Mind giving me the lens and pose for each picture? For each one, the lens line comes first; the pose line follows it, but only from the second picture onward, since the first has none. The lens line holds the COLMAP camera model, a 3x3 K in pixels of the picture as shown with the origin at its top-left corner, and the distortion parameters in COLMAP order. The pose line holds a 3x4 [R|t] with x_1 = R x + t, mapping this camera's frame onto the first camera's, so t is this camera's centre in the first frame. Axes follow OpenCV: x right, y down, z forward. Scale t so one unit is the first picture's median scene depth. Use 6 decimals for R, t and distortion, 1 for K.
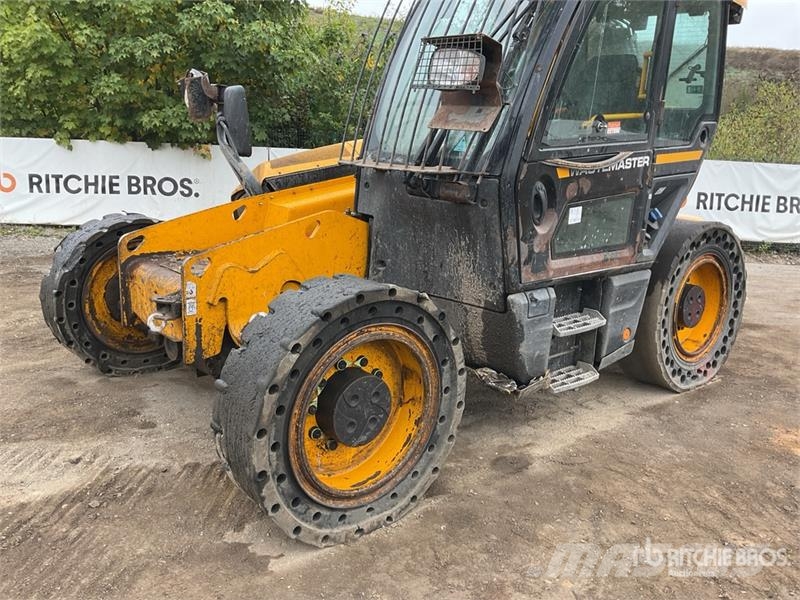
lens RADIAL K [[655.2, 0, 395.5], [0, 655.2, 299.2], [0, 0, 1]] dist [0.104533, -0.205156]
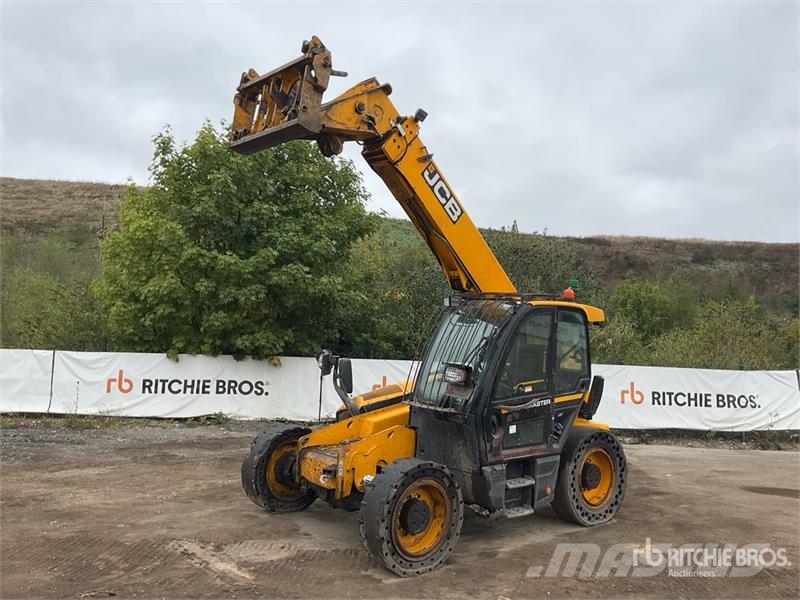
lens RADIAL K [[652.9, 0, 400.0], [0, 652.9, 302.7], [0, 0, 1]] dist [0.129113, -0.276380]
pose [[0.999921, -0.001548, -0.012439, -0.056379], [-0.001757, 0.965248, -0.261331, 0.029369], [0.012411, 0.261332, 0.965169, -0.958024]]
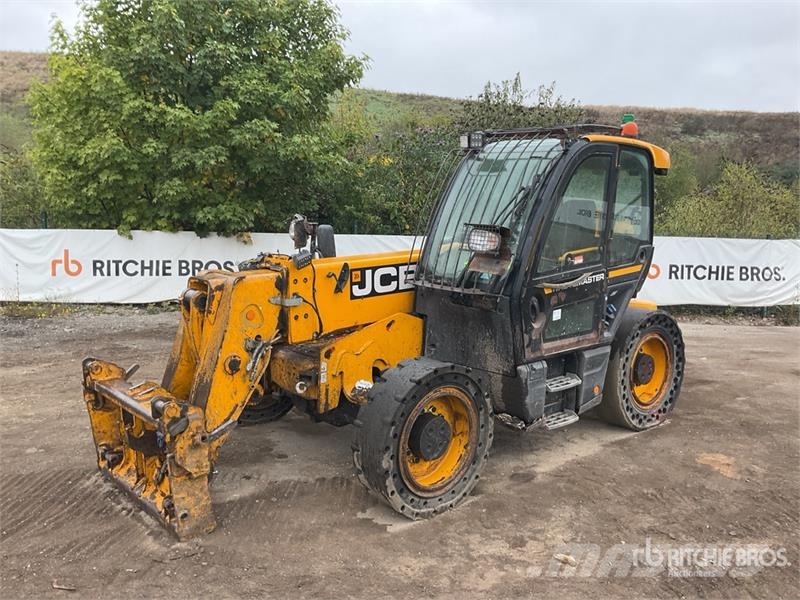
lens RADIAL K [[655.9, 0, 399.3], [0, 655.9, 296.5], [0, 0, 1]] dist [0.125928, -0.281272]
pose [[0.999768, -0.017380, 0.012726, -0.101762], [0.018483, 0.995549, -0.092414, -0.024857], [-0.011064, 0.092627, 0.995639, -0.466326]]
